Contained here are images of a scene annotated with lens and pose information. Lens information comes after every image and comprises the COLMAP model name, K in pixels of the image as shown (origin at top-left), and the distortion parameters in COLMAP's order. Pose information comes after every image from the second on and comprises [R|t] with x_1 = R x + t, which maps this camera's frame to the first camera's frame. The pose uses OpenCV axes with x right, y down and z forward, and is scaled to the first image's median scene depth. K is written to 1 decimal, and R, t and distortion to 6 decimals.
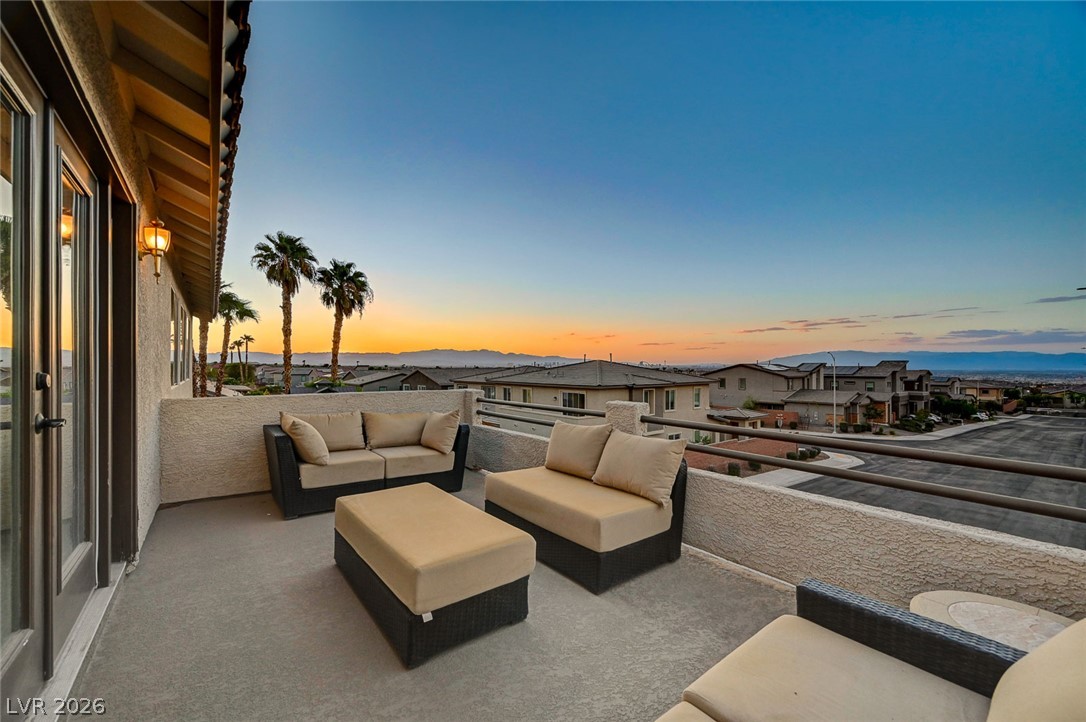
lens RADIAL K [[426.2, 0, 546.2], [0, 426.2, 367.3], [0, 0, 1]] dist [0.000189, 0.001043]
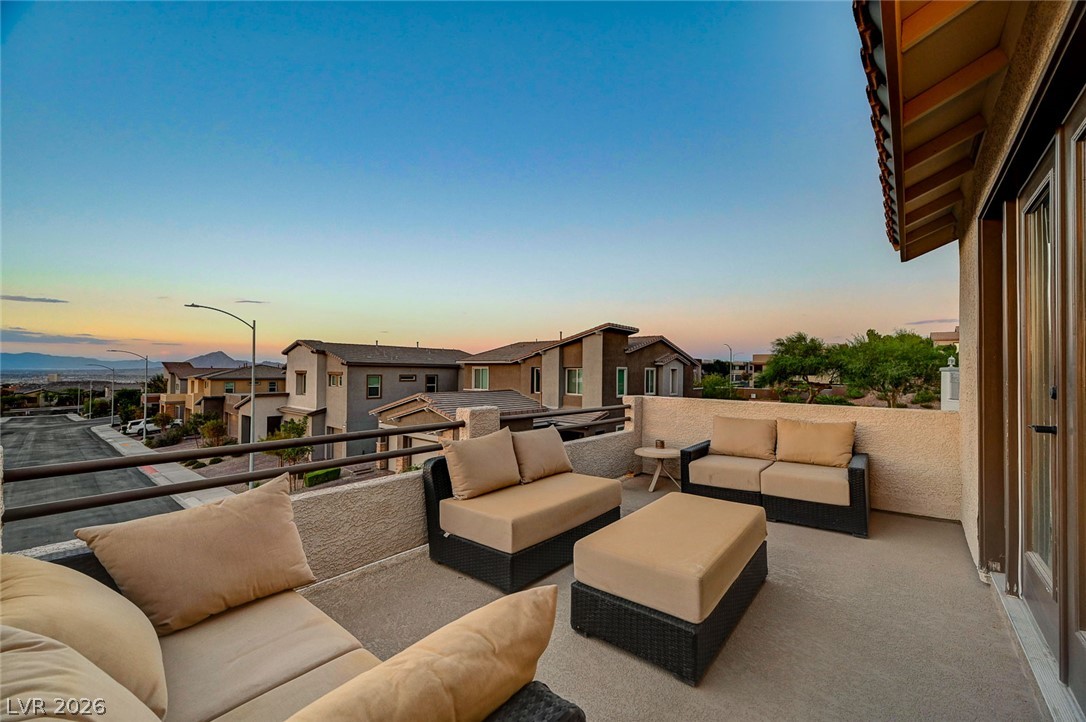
lens RADIAL K [[426.2, 0, 543.1], [0, 426.2, 366.0], [0, 0, 1]] dist [0.000189, 0.001043]
pose [[-0.194450, 0.011646, 0.980843, -0.141830], [-0.009658, 0.999858, -0.013786, -0.000425], [-0.980865, -0.012154, -0.194310, 0.178254]]
